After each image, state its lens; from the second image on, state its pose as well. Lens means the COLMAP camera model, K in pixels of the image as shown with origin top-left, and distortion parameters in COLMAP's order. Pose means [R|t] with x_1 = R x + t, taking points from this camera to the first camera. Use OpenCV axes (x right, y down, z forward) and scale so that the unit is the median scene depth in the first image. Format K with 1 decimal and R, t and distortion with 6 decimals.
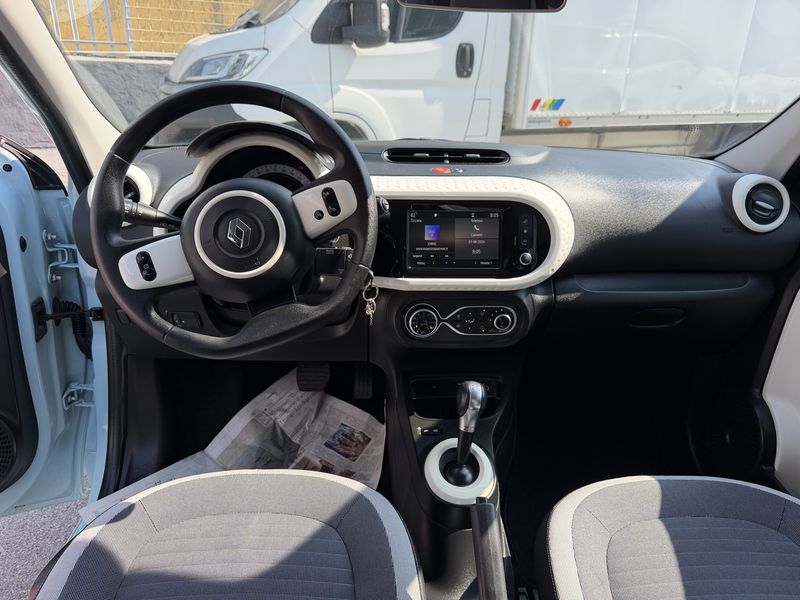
lens RADIAL K [[568.7, 0, 405.5], [0, 568.7, 300.7], [0, 0, 1]] dist [0.036610, -0.003671]
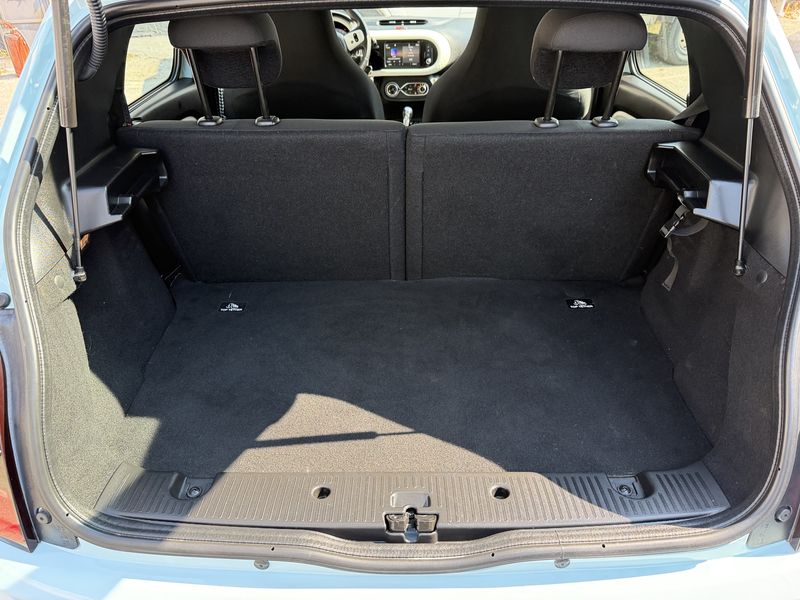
lens RADIAL K [[569.2, 0, 396.2], [0, 569.2, 289.7], [0, 0, 1]] dist [0.005021, -0.004192]
pose [[0.997243, -0.001982, -0.074182, 0.253532], [0.014660, 0.985203, 0.170763, 0.521582], [0.072746, -0.171380, 0.982516, -1.820885]]
